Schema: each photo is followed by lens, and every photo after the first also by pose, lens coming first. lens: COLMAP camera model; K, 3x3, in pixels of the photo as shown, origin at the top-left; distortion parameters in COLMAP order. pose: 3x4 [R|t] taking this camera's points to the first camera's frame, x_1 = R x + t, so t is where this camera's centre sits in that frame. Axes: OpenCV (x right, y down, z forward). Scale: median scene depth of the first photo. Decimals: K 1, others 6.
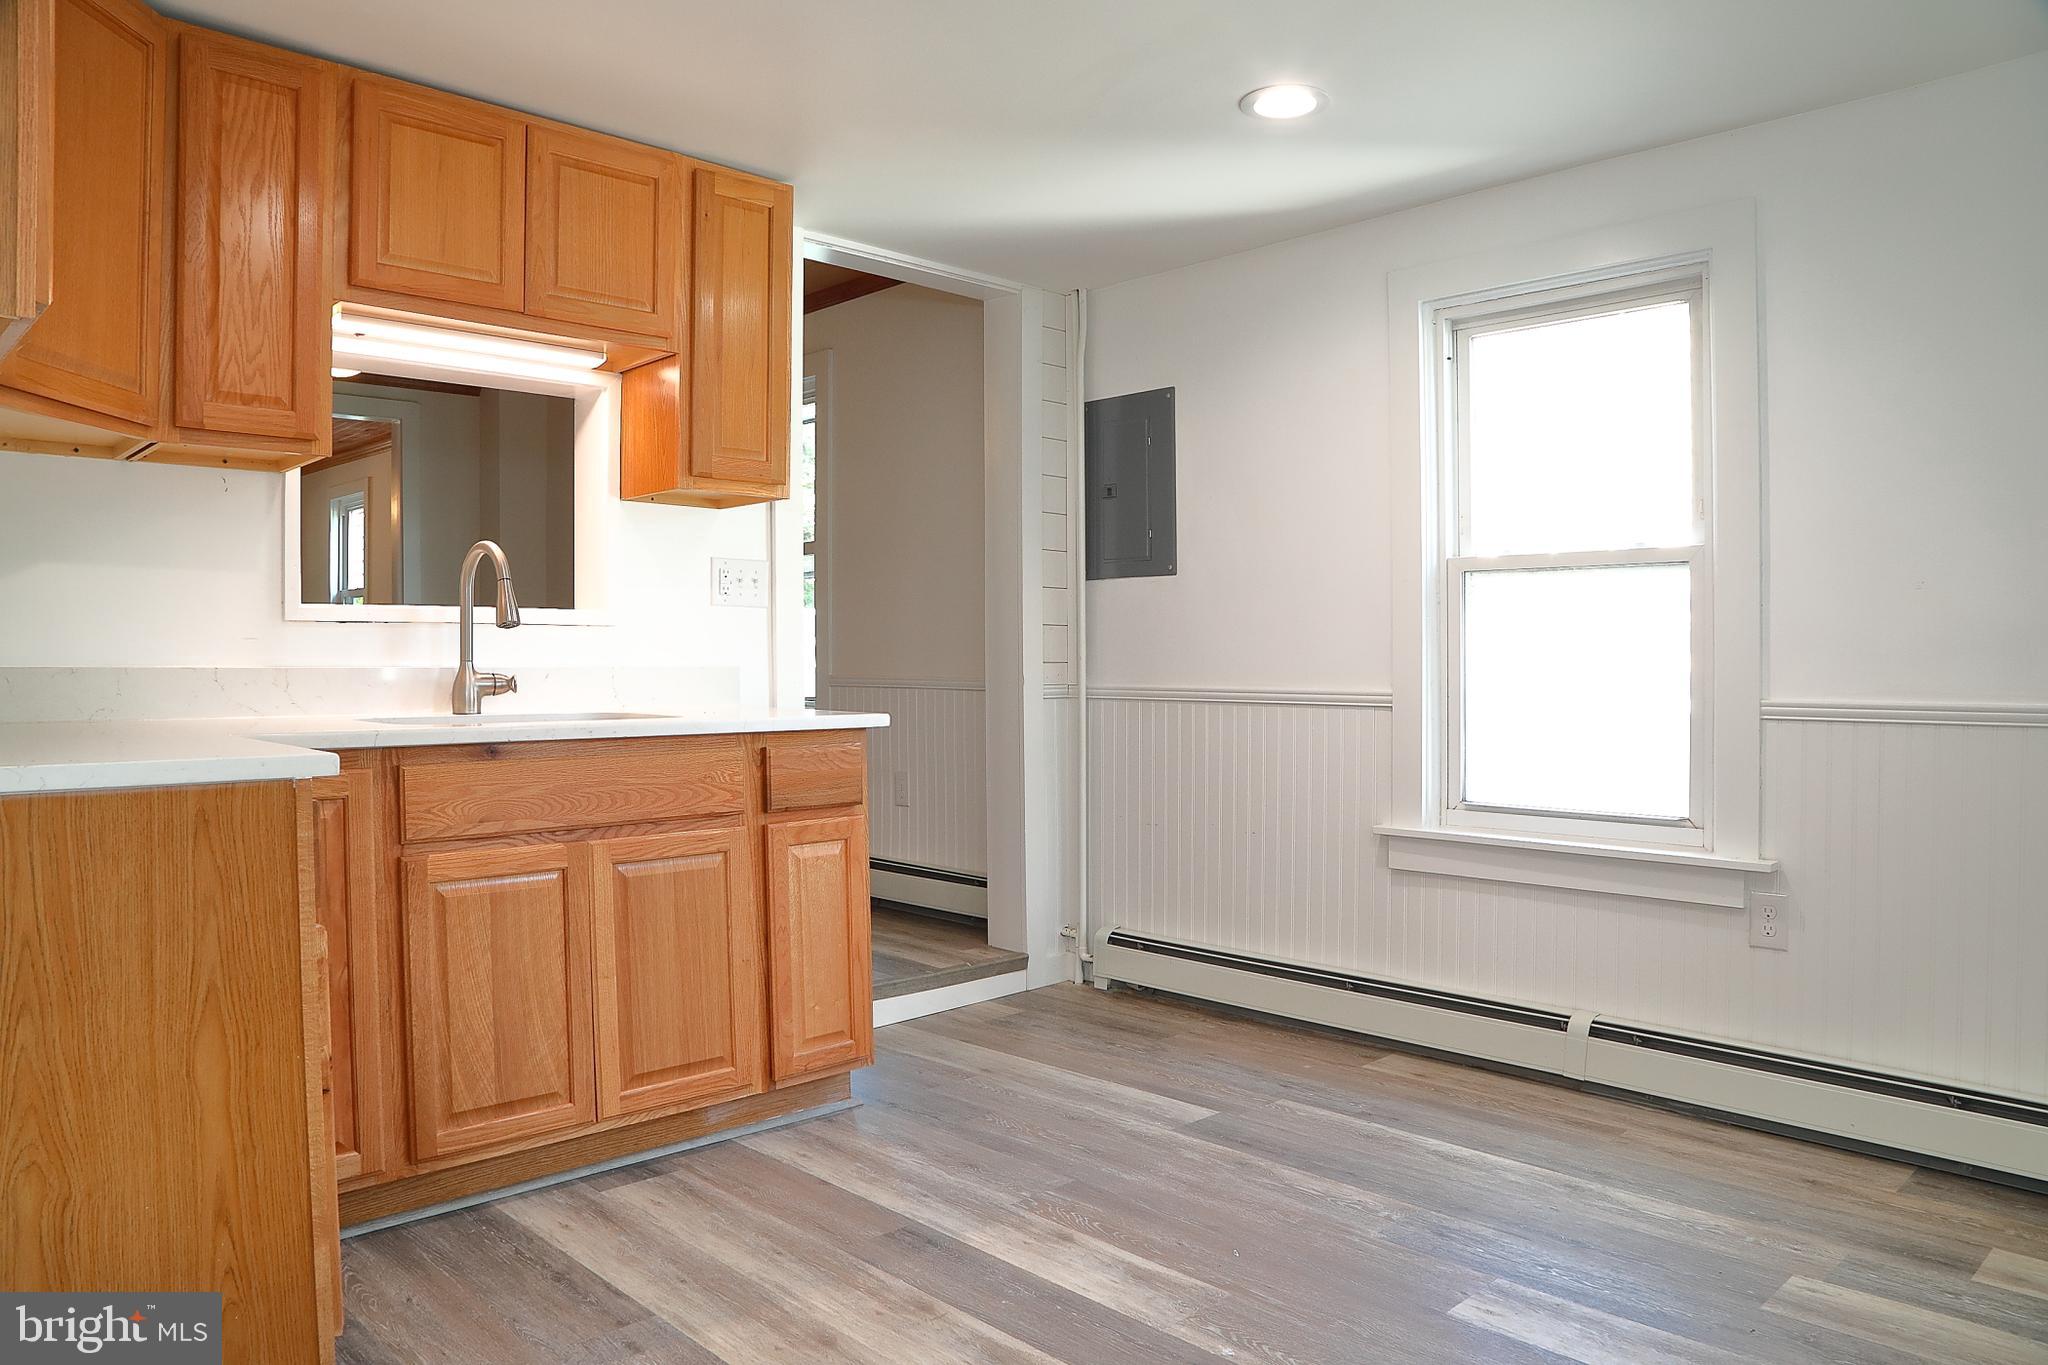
lens RADIAL K [[1398.6, 0, 961.5], [0, 1398.6, 683.8], [0, 0, 1]] dist [-0.118054, 0.061016]
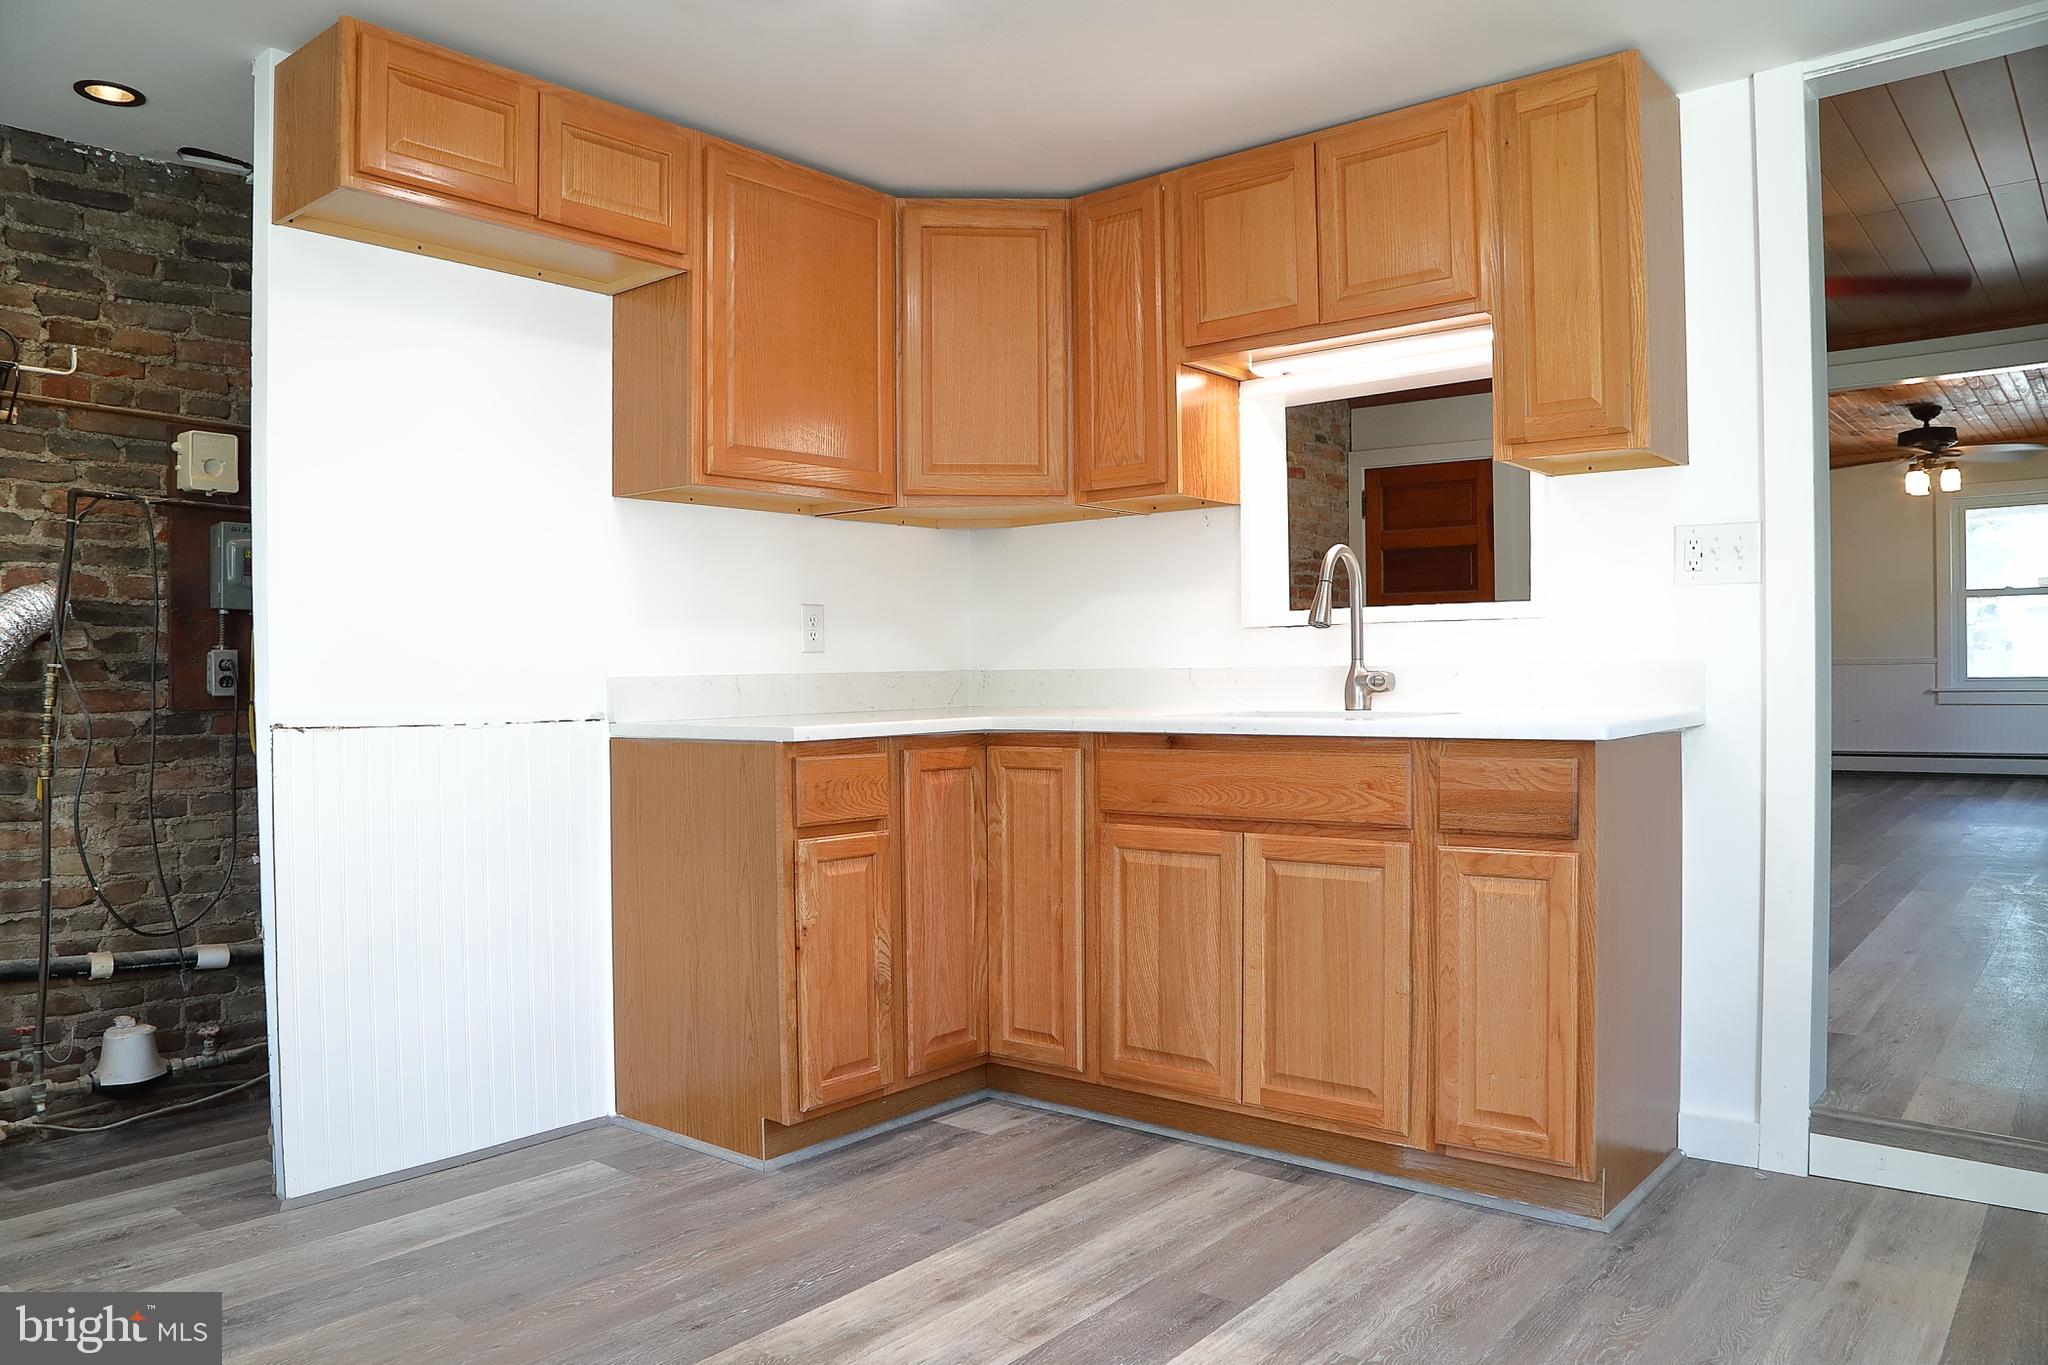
lens RADIAL K [[1398.6, 0, 1028.0], [0, 1398.6, 674.3], [0, 0, 1]] dist [-0.118054, 0.061016]
pose [[0.133220, 0.001361, -0.991086, 0.725590], [0.002067, 0.999997, 0.001651, -0.007962], [0.991084, -0.002268, 0.133217, 0.678350]]
